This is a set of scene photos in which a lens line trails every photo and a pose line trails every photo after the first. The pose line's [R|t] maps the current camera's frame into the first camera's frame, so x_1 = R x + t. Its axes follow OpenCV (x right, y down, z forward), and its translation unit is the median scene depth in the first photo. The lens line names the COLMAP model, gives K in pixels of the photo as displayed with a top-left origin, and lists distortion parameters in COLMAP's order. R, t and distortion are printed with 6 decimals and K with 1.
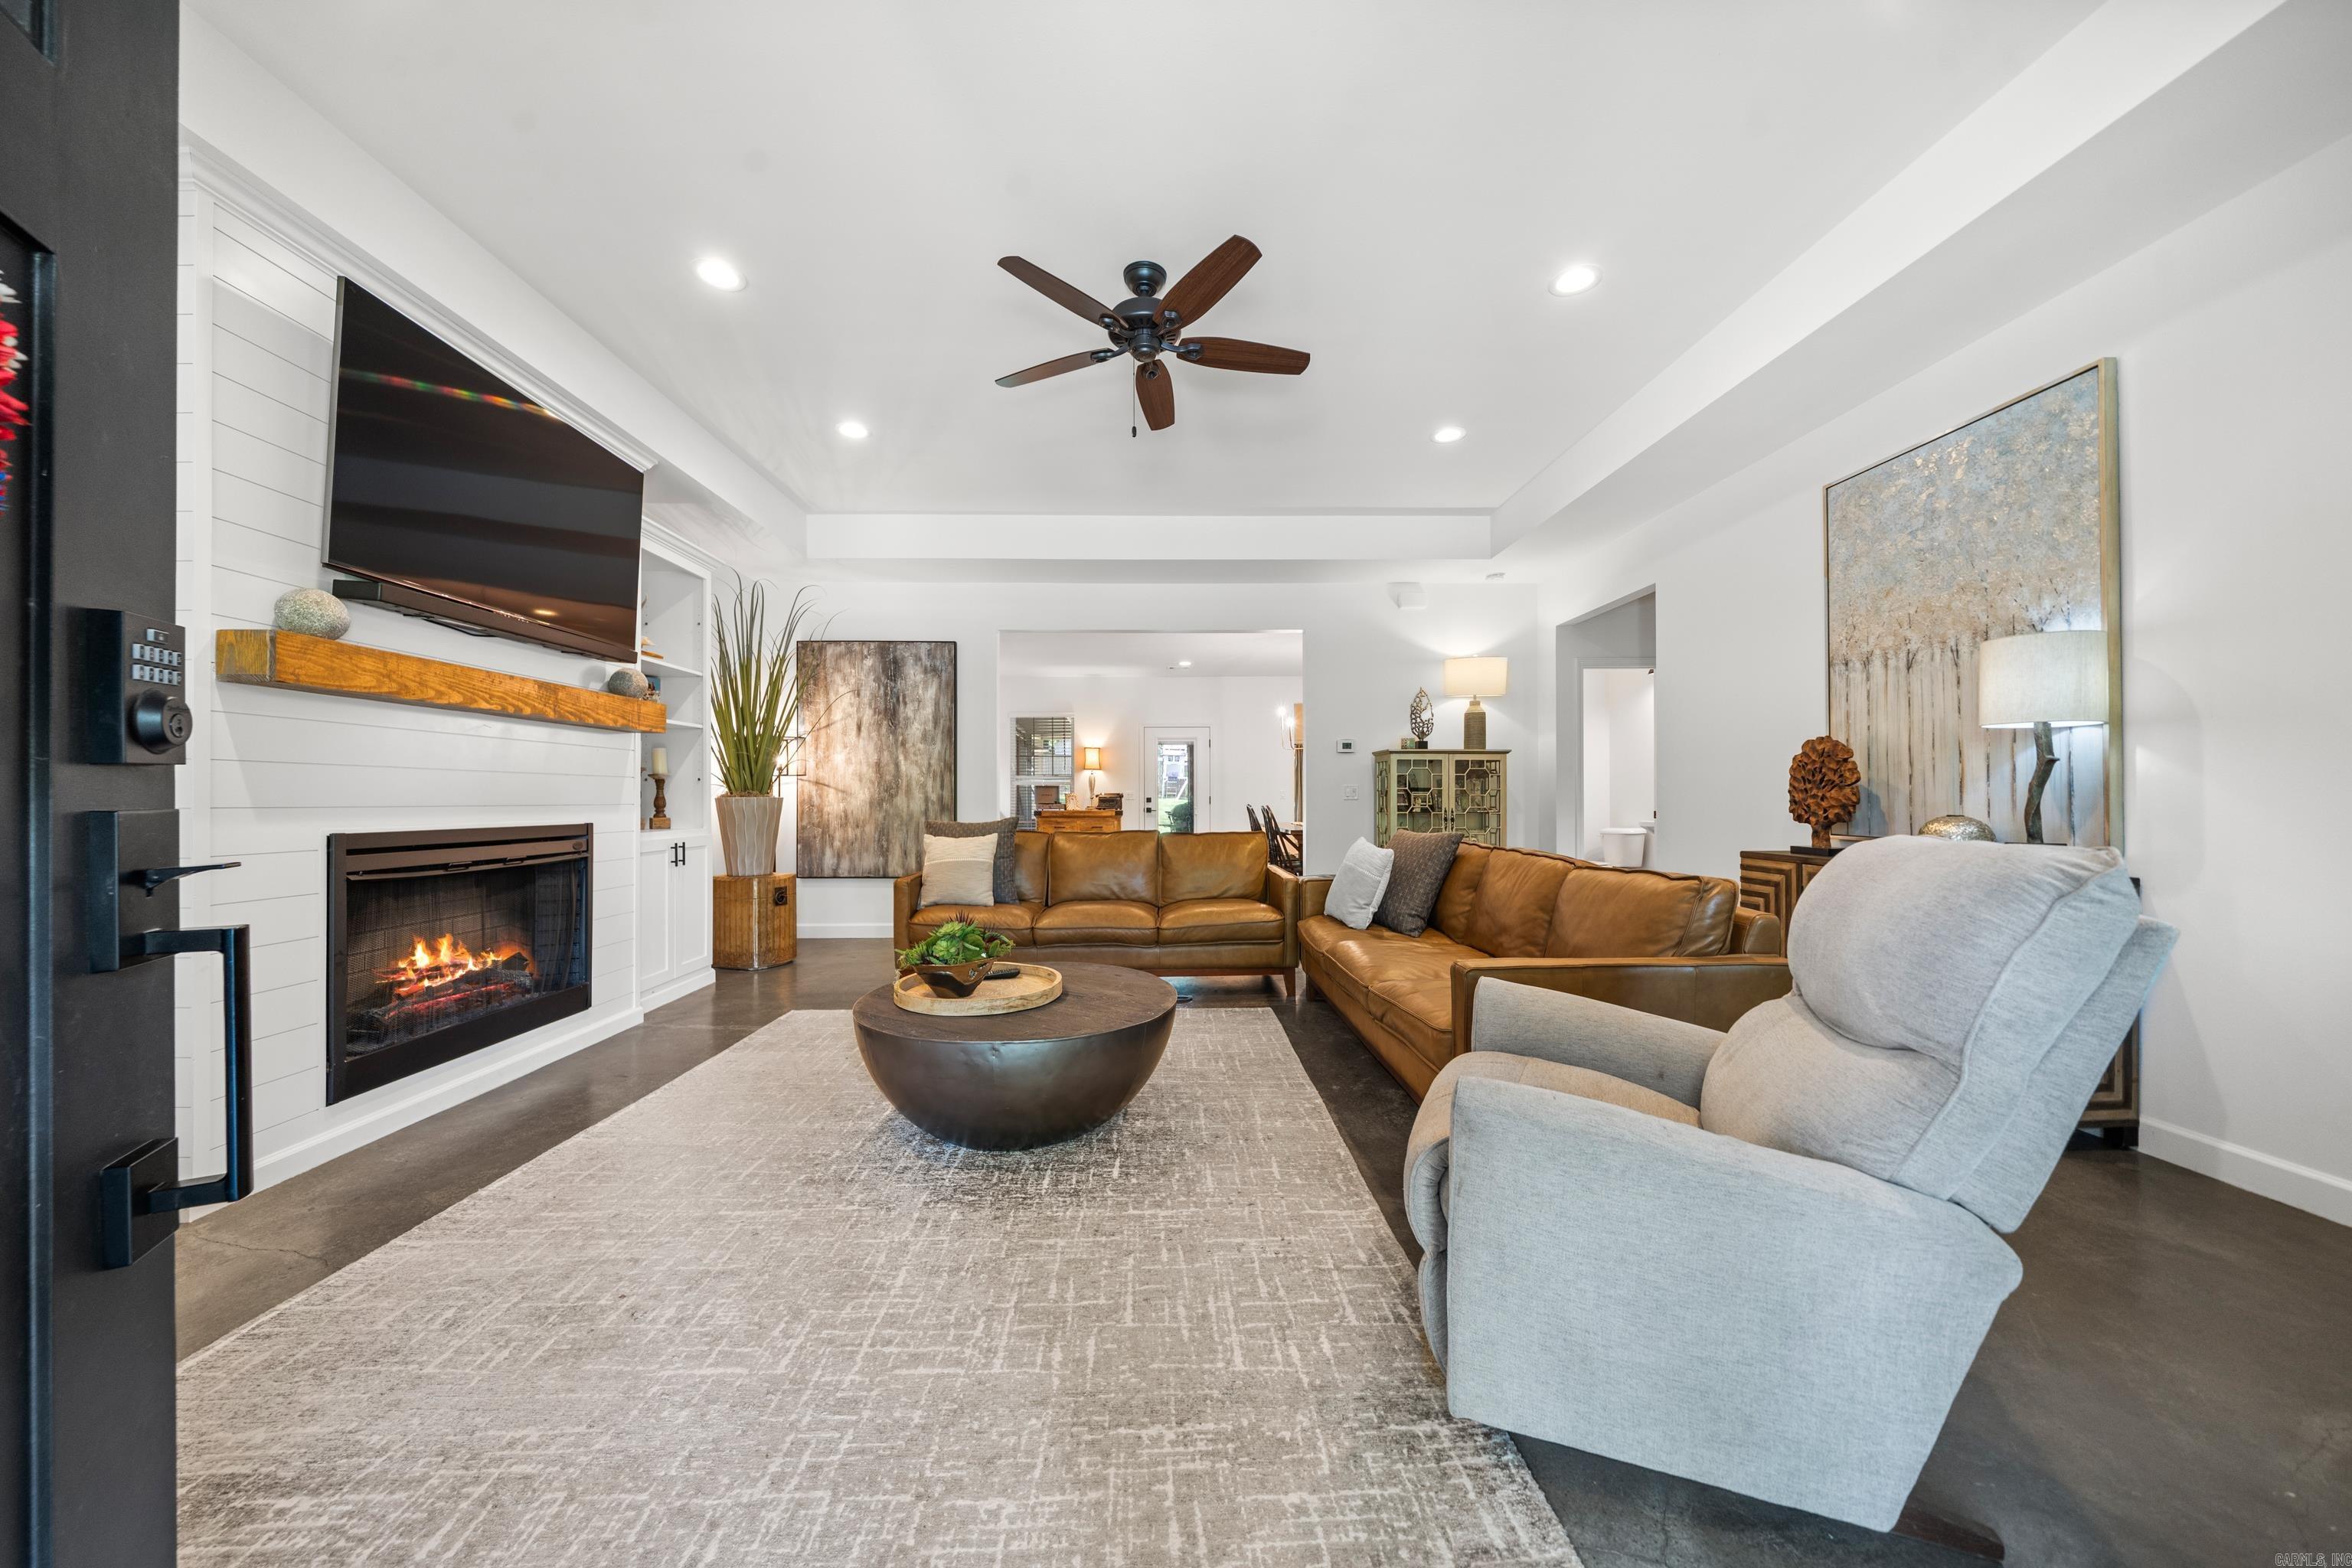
lens RADIAL K [[804.5, 0, 1171.9], [0, 804.5, 790.3], [0, 0, 1]] dist [-0.007645, 0.000386]
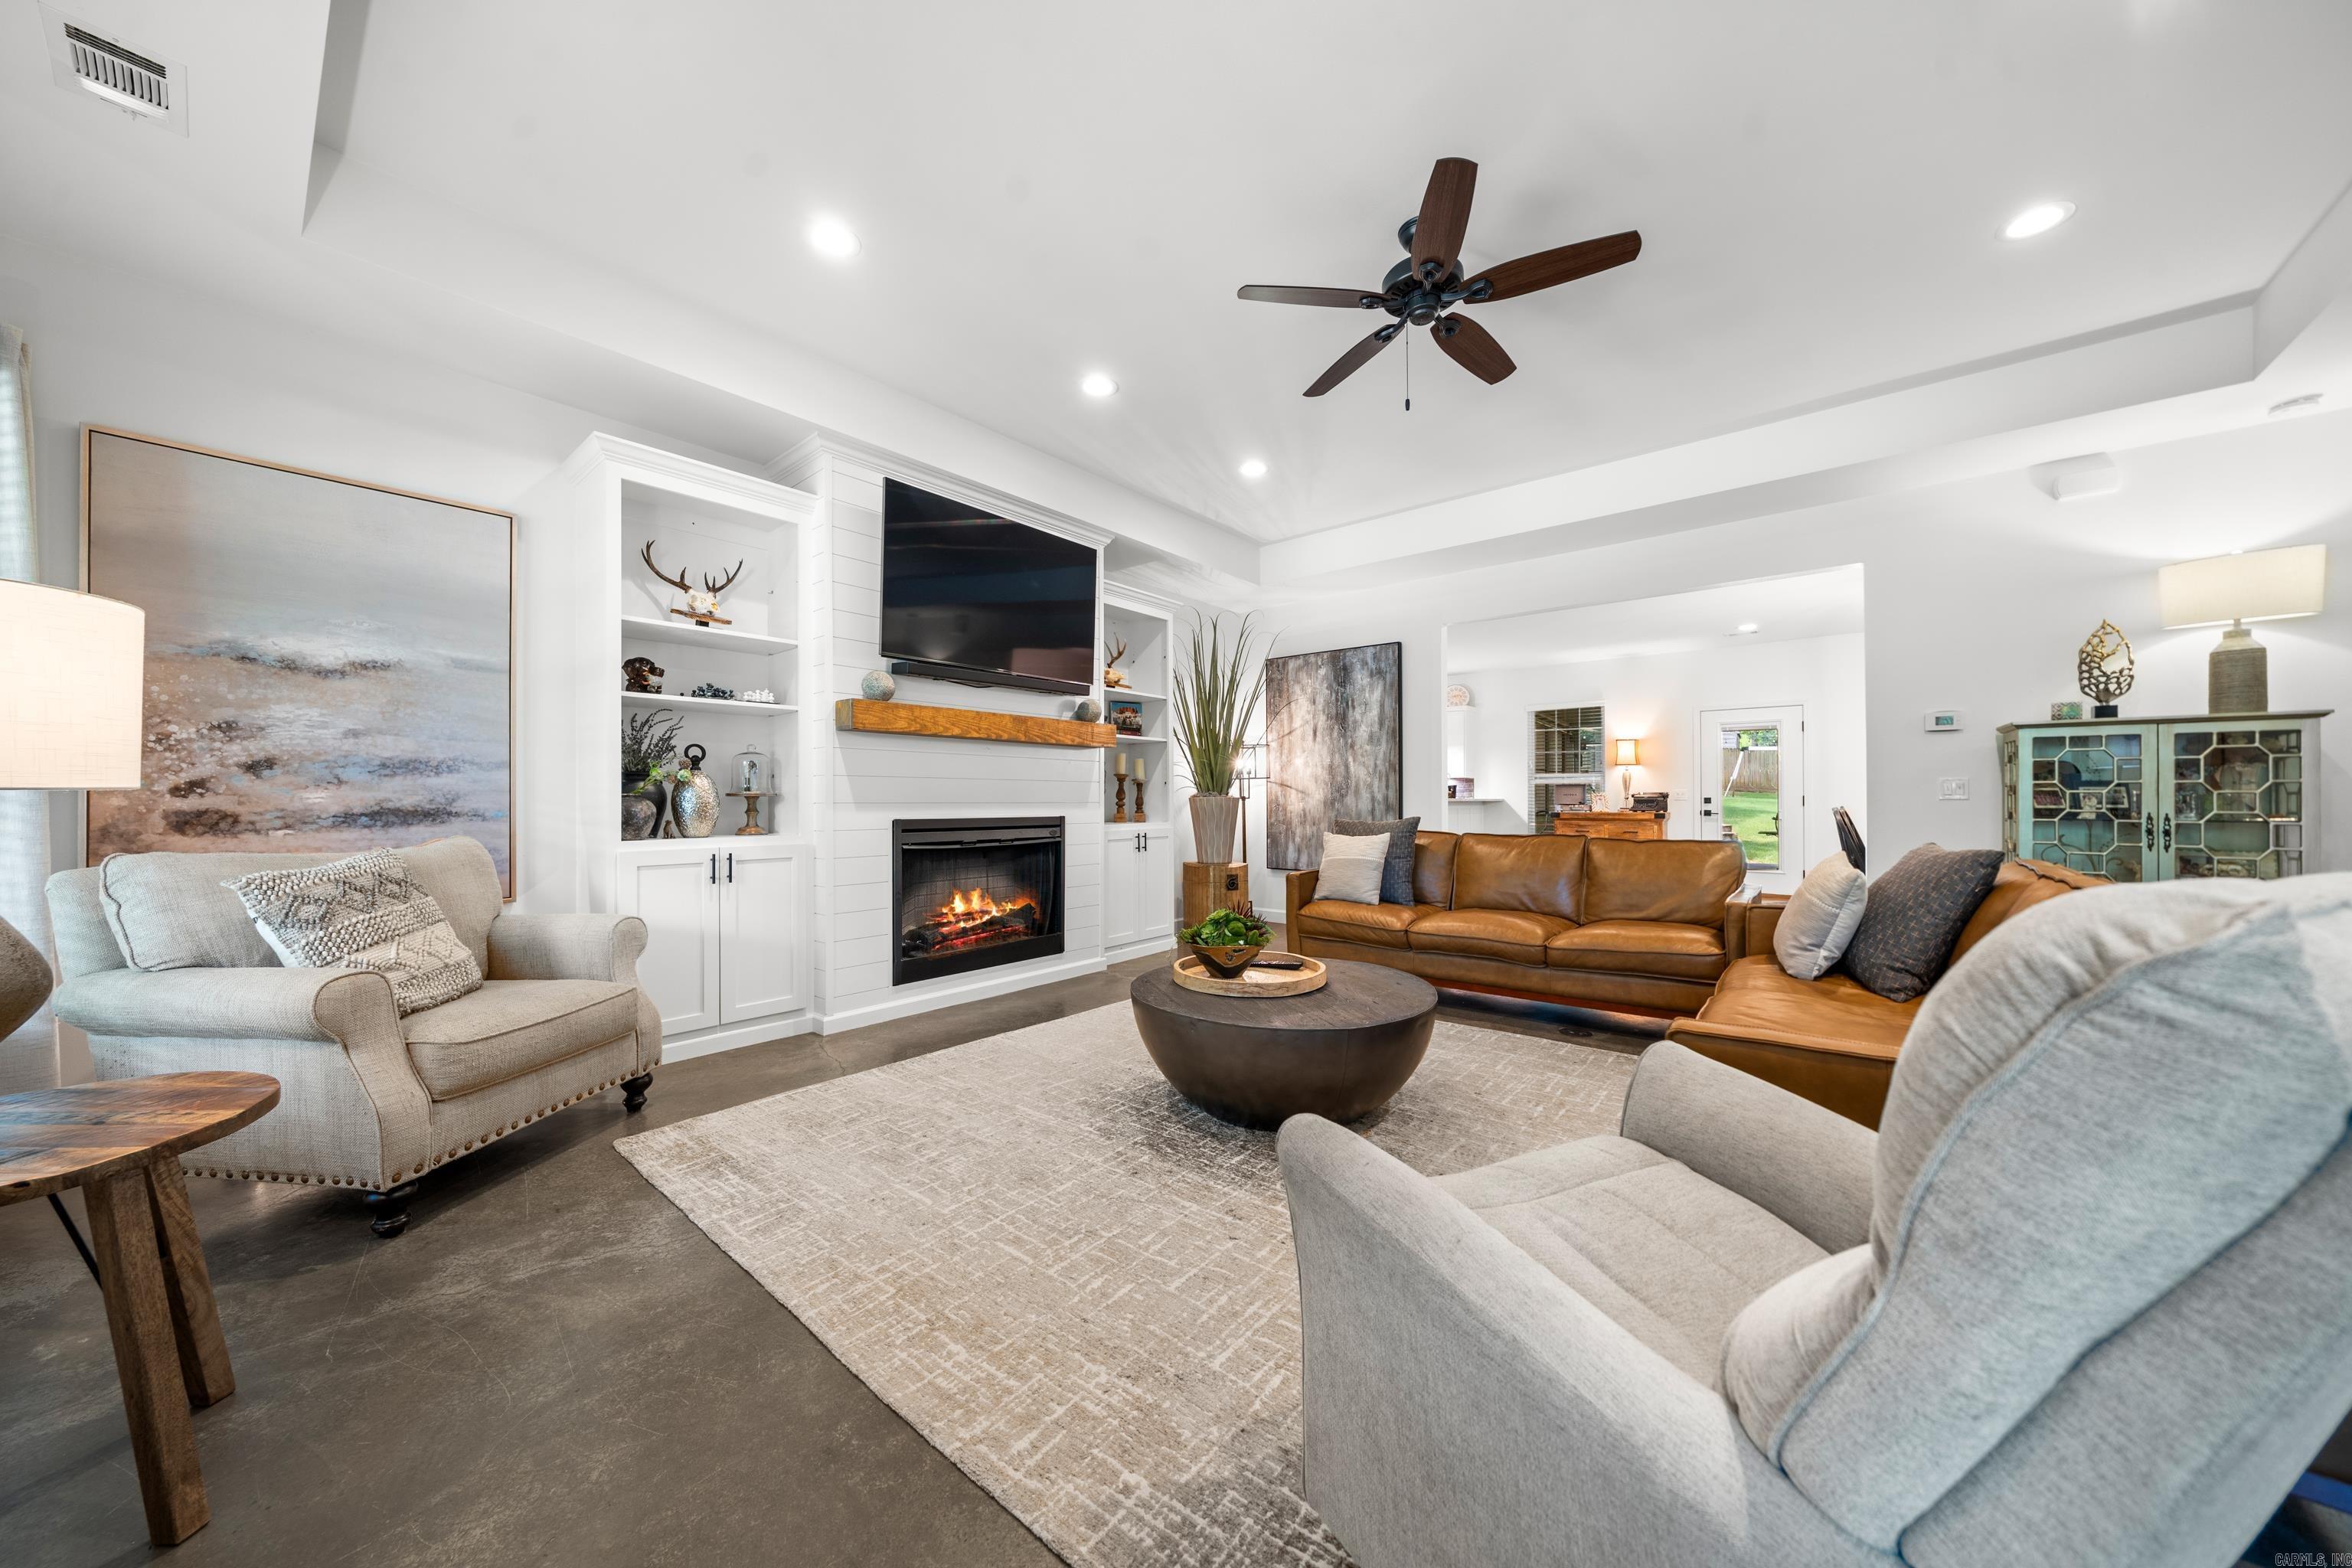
lens RADIAL K [[804.5, 0, 1165.5], [0, 804.5, 794.1], [0, 0, 1]] dist [-0.007645, 0.000386]
pose [[0.750037, -0.004593, -0.661380, 0.326548], [0.006714, 0.999977, 0.000670, 0.004109], [0.661361, -0.004943, 0.750051, 0.100482]]
